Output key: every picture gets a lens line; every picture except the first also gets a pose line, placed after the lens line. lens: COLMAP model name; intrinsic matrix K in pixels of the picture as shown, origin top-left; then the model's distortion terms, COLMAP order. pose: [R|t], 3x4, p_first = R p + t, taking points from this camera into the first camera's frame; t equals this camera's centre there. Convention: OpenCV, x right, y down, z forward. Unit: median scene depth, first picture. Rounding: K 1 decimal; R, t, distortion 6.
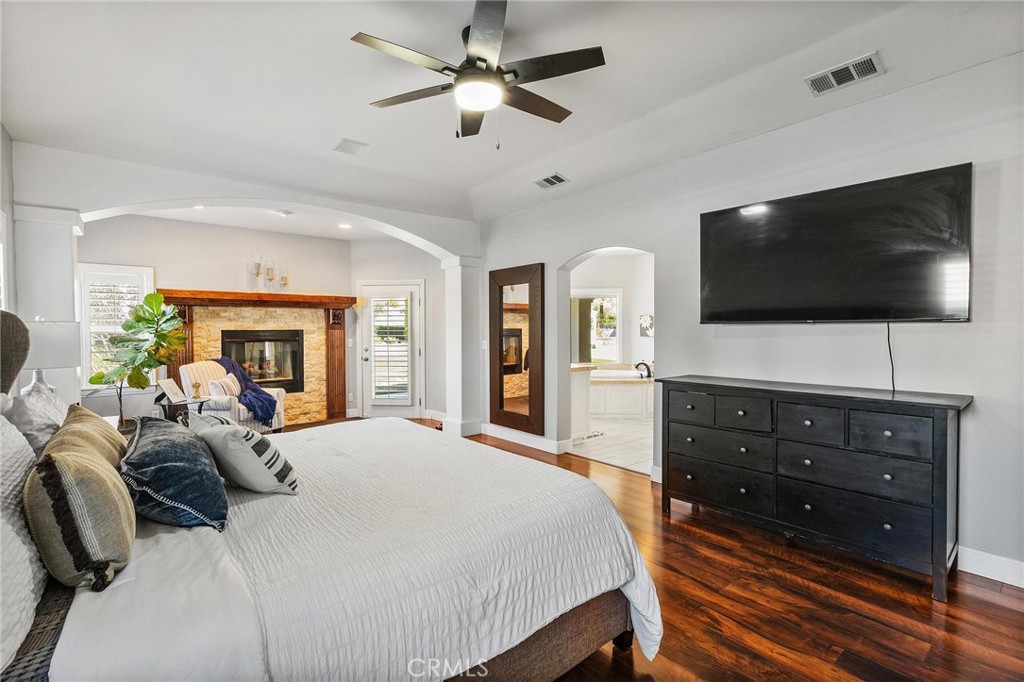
lens RADIAL K [[480.6, 0, 512.0], [0, 480.6, 341.0], [0, 0, 1]] dist [-0.000025, -0.000062]
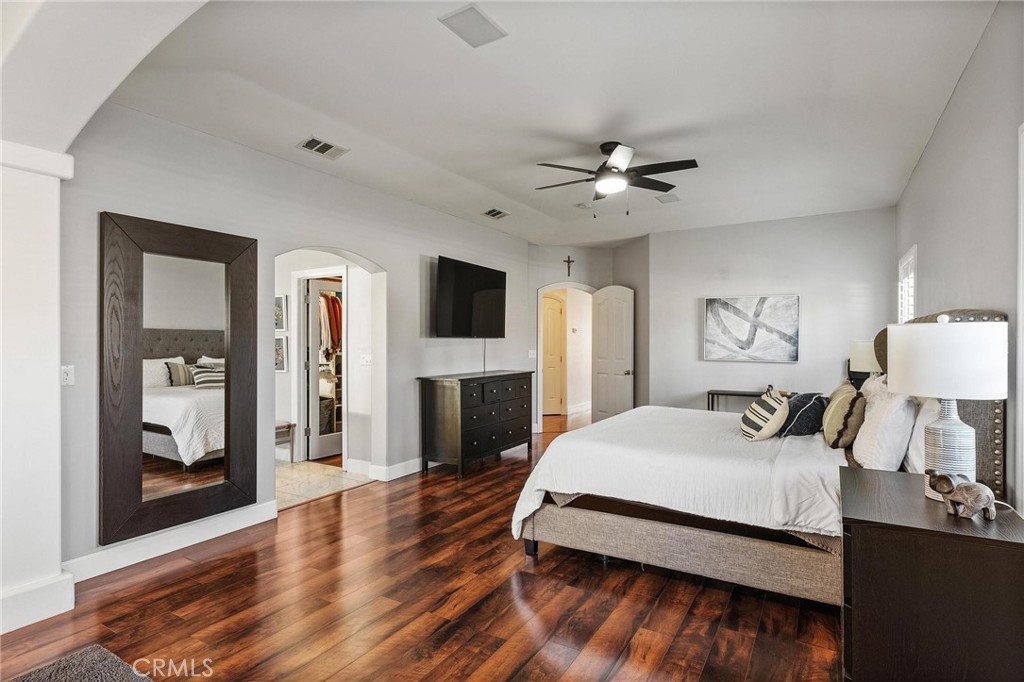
lens RADIAL K [[518.9, 0, 512.0], [0, 518.9, 341.0], [0, 0, 1]] dist [0.000932, 0.000059]
pose [[-0.347714, 0.008840, 0.937559, -0.821632], [0.024097, 0.999710, -0.000489, -0.013319], [-0.937291, 0.022422, -0.347826, 1.031267]]
